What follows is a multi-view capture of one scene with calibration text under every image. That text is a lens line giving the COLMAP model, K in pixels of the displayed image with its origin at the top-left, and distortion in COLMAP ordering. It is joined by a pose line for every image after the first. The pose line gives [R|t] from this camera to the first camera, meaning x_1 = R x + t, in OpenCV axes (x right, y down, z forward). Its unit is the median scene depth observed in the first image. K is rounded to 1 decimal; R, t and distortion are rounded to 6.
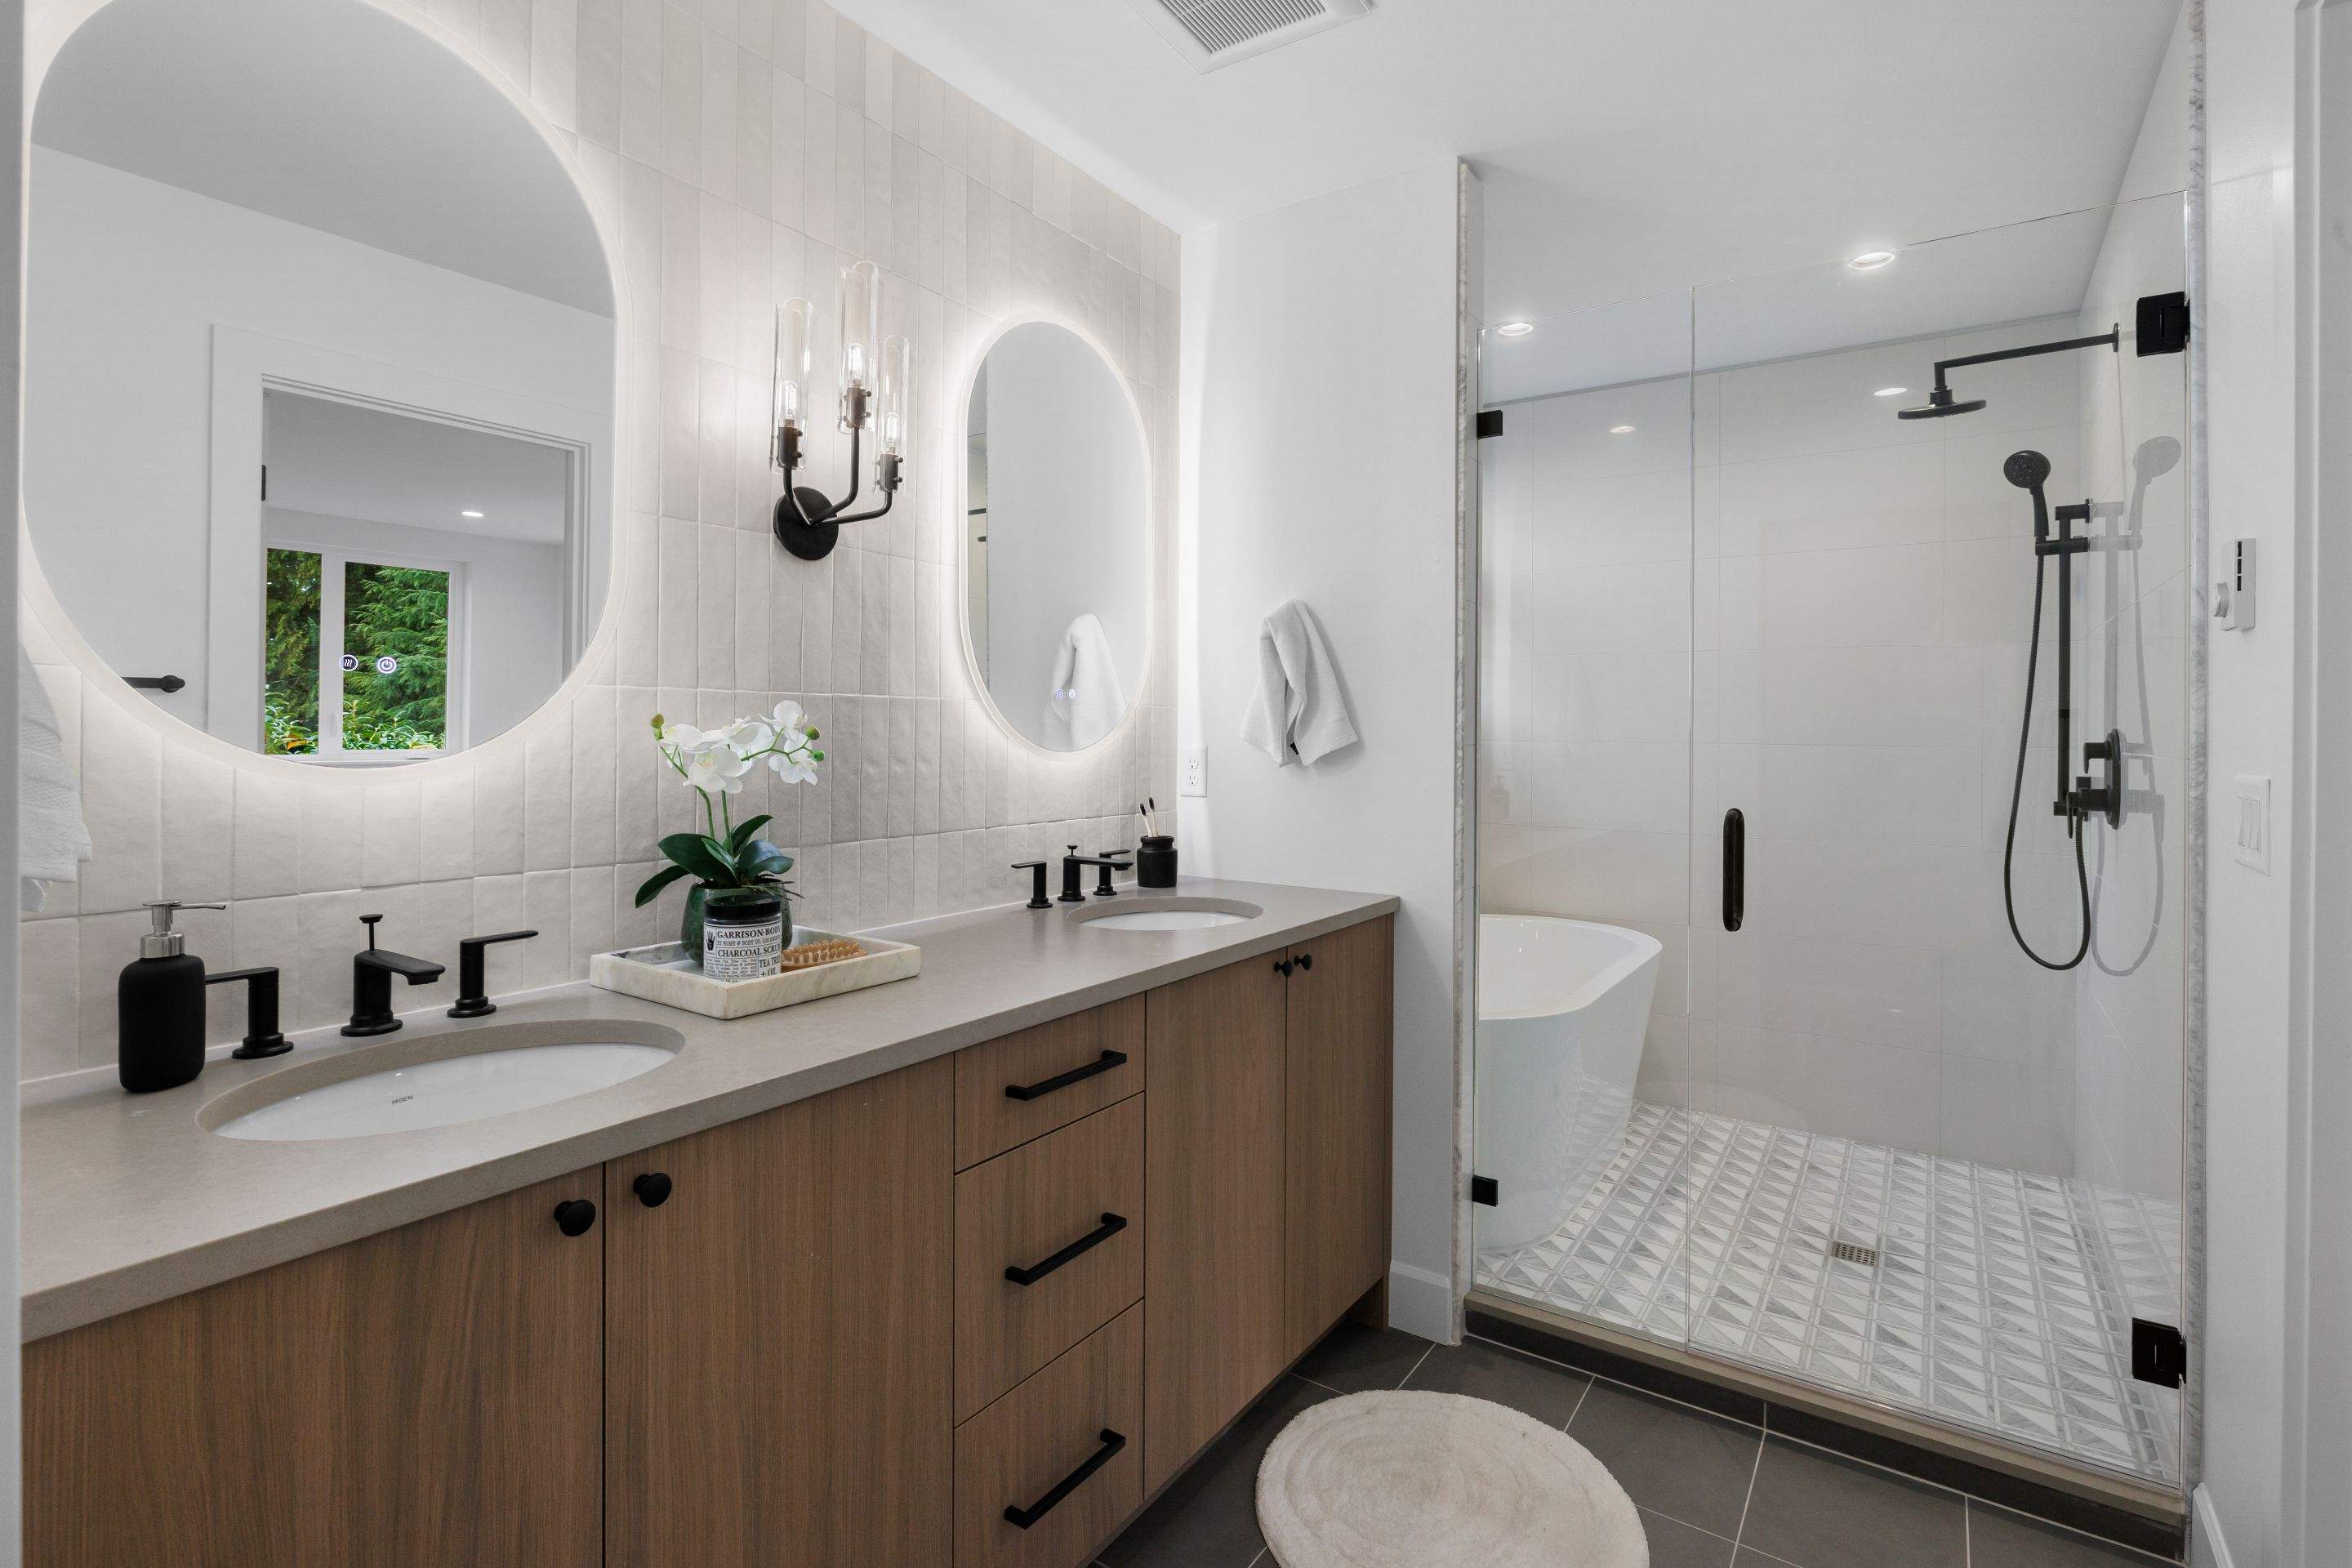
lens RADIAL K [[1129.8, 0, 1181.6], [0, 1129.8, 730.4], [0, 0, 1]] dist [-0.011239, -0.000047]
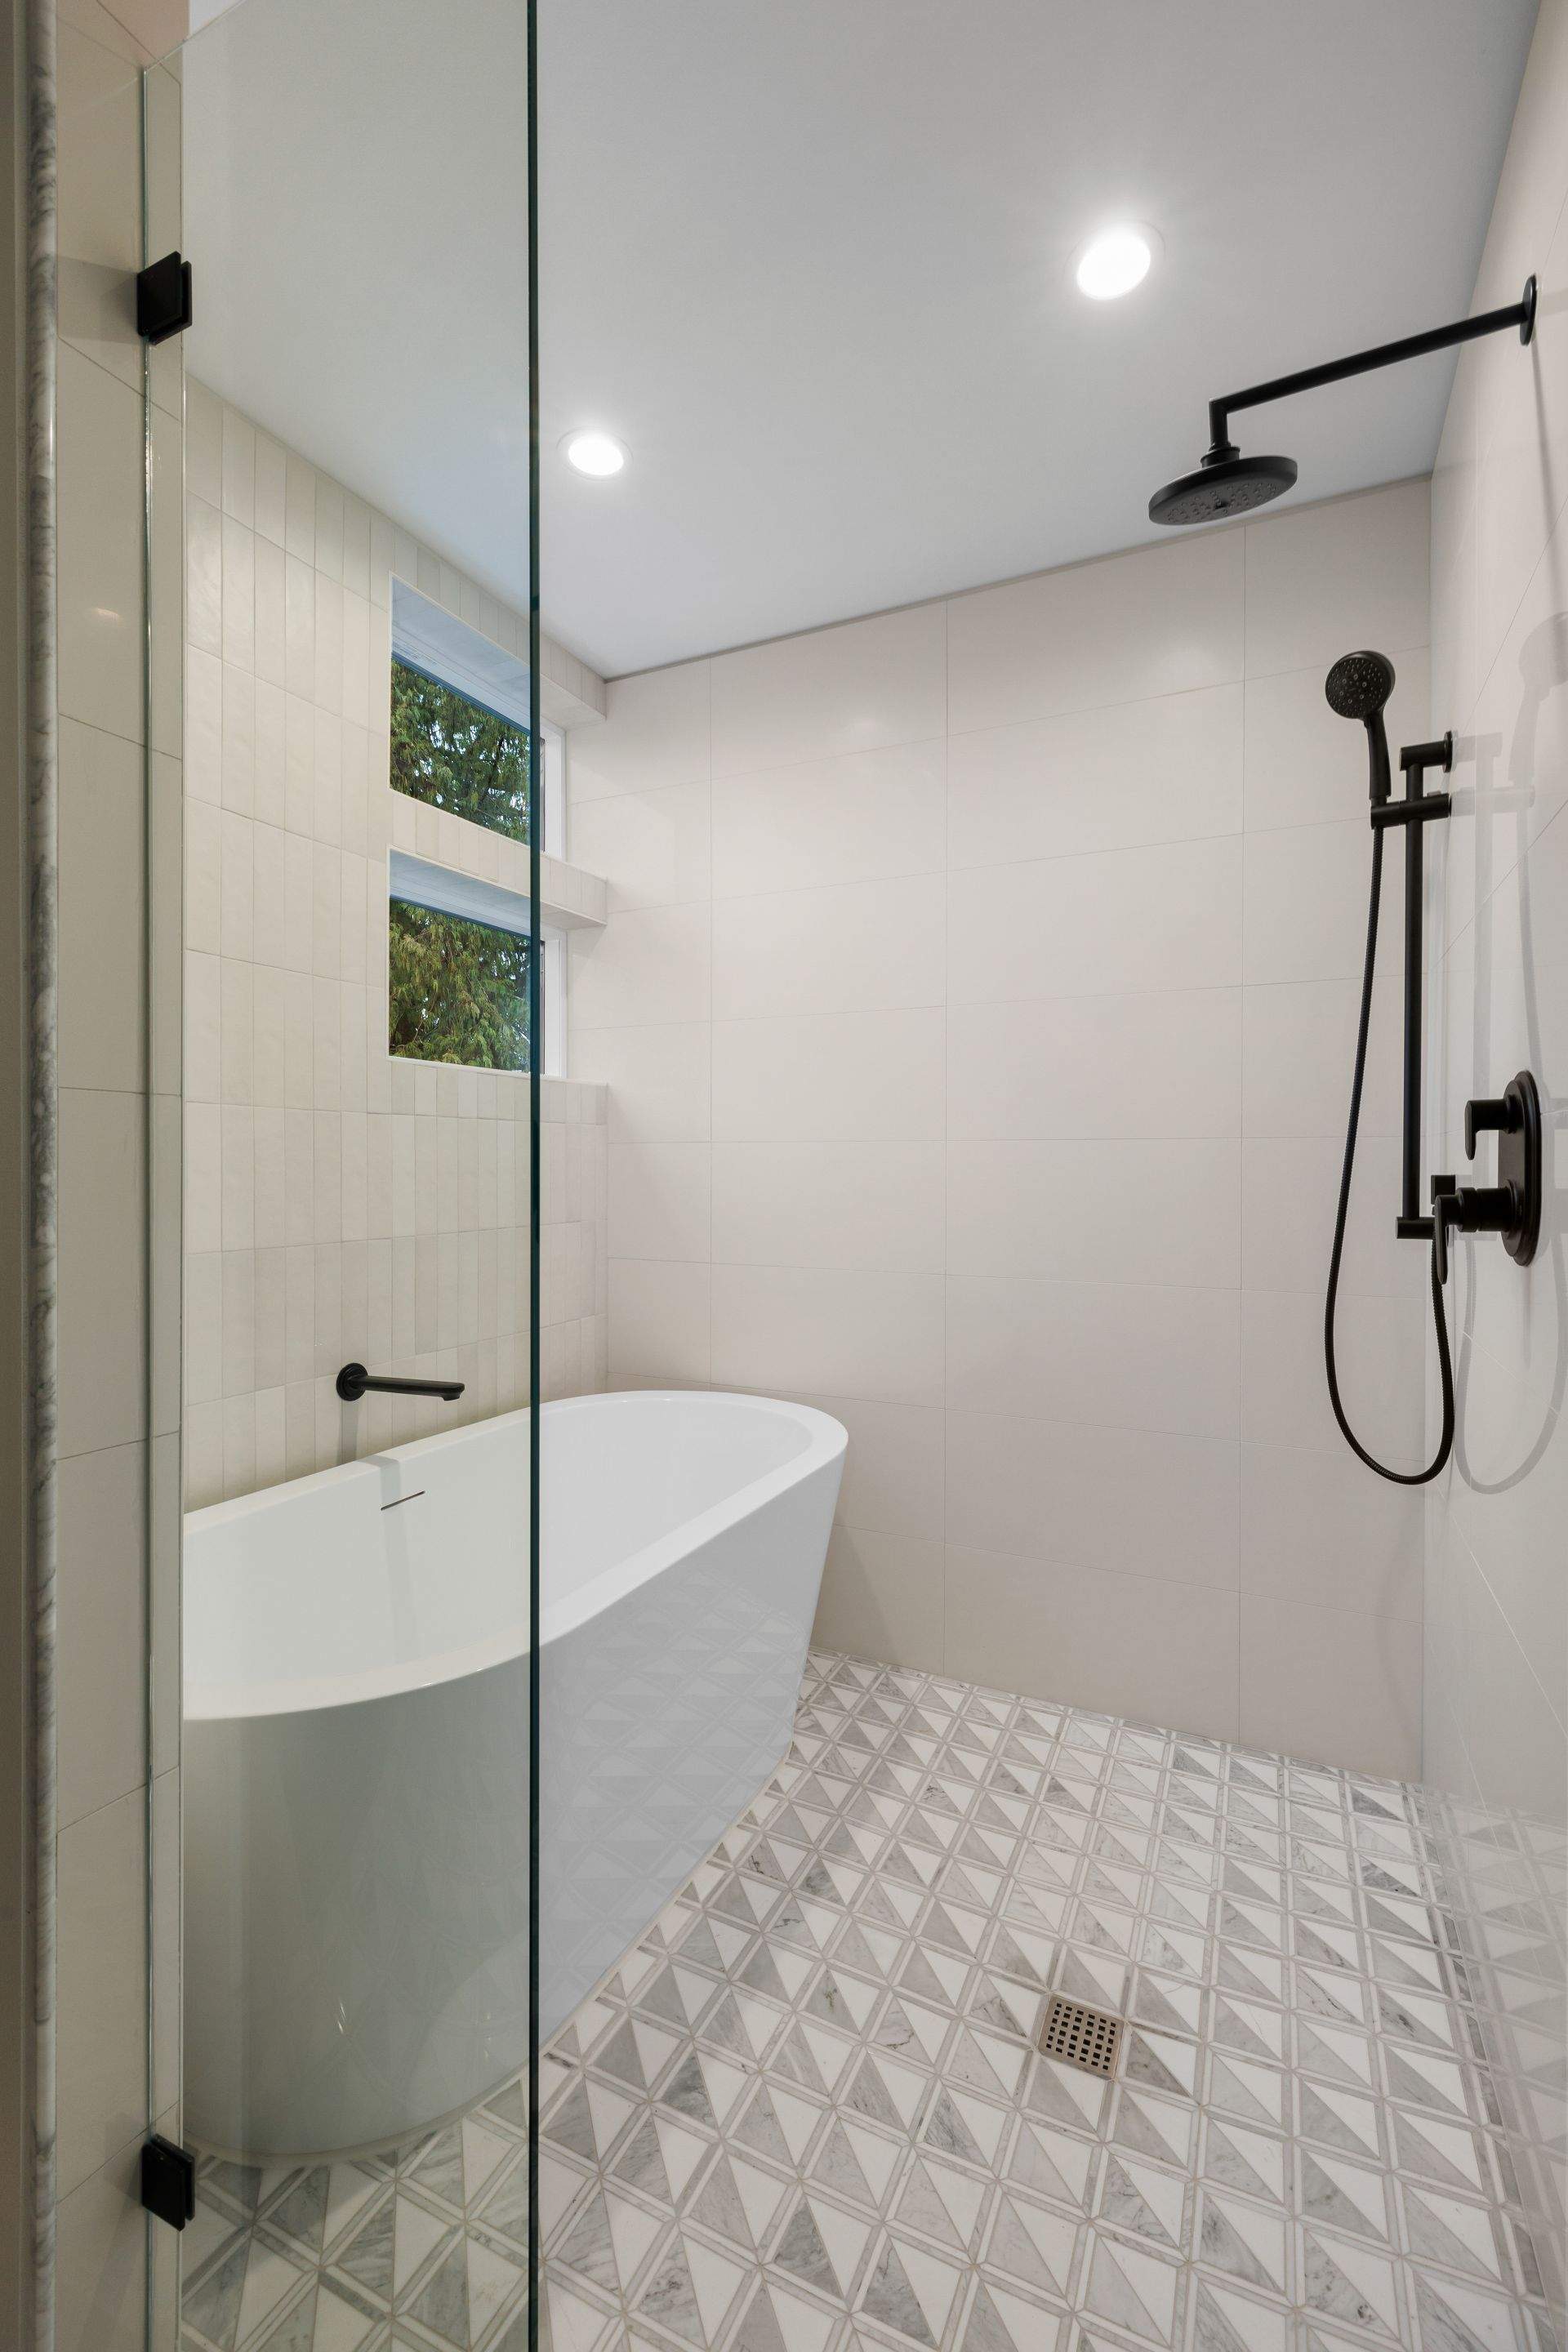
lens RADIAL K [[1057.9, 0, 784.0], [0, 1057.9, 1176.0], [0, 0, 1]] dist [-0.003172, 0.000058]
pose [[0.987043, -0.006160, 0.160340, 0.344116], [0.004341, 0.999922, 0.011696, 0.032318], [-0.160400, -0.010848, 0.986993, 0.472267]]
